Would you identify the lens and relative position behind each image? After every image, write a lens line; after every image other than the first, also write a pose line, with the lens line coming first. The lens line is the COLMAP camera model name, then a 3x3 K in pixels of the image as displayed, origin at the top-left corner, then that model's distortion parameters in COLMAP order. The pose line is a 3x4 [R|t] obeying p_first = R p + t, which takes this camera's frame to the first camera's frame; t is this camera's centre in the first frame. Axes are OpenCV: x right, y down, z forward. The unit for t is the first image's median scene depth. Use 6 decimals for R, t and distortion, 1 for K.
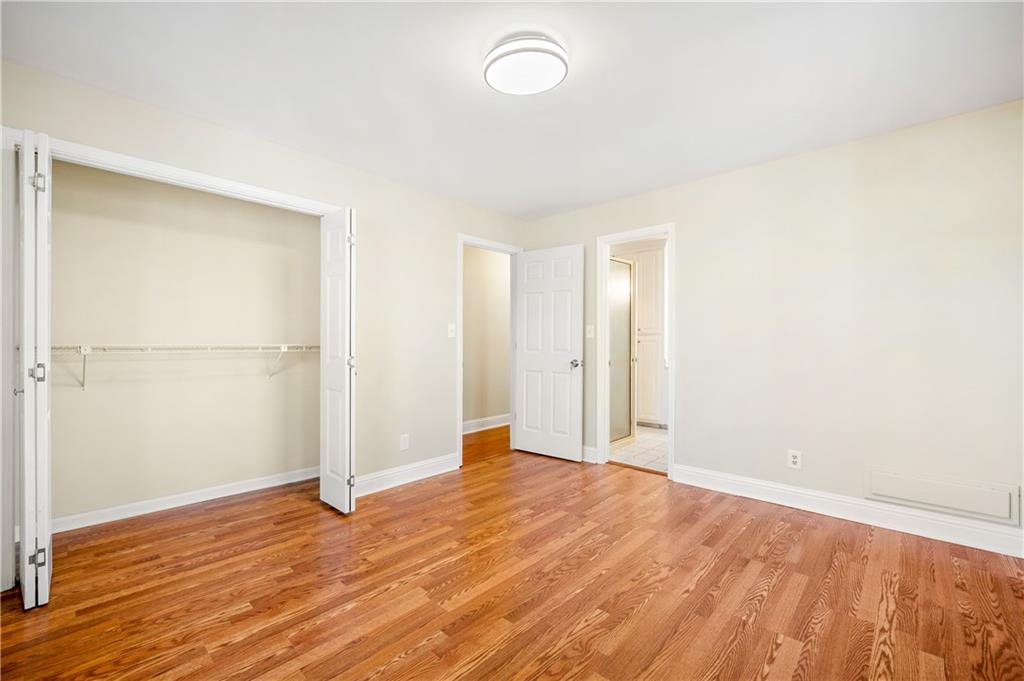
lens RADIAL K [[431.4, 0, 513.6], [0, 431.4, 341.5], [0, 0, 1]] dist [-0.002182, 0.000208]
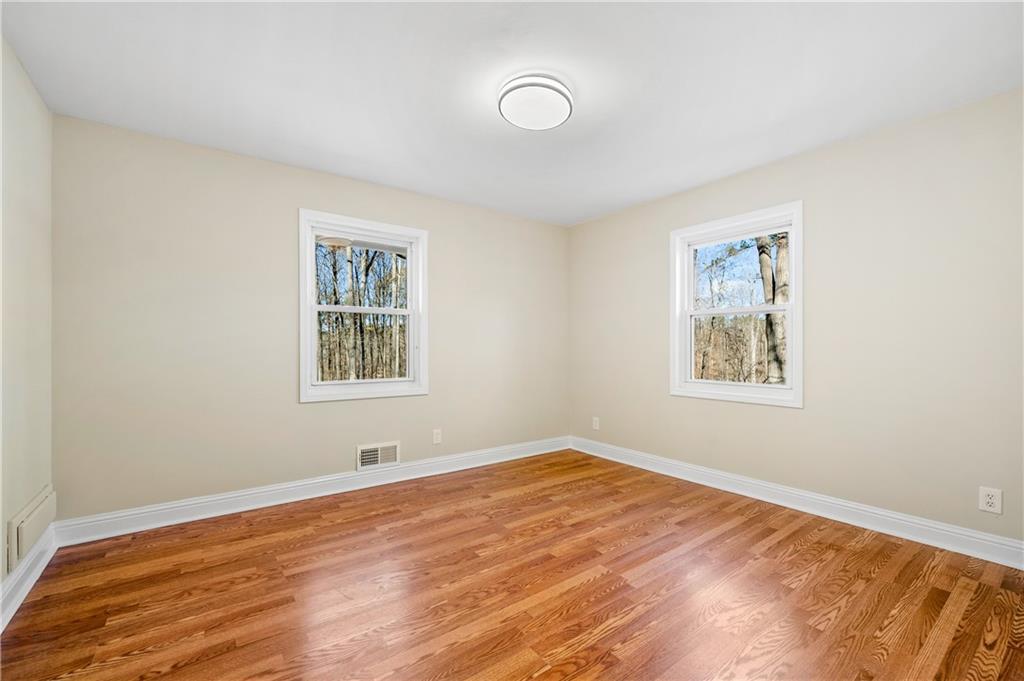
lens RADIAL K [[431.4, 0, 511.4], [0, 431.4, 343.8], [0, 0, 1]] dist [-0.002182, 0.000208]
pose [[-0.981965, 0.001113, 0.189059, -0.120357], [0.000385, 0.999992, -0.003888, 0.003988], [-0.189062, -0.003745, -0.981958, 2.010953]]
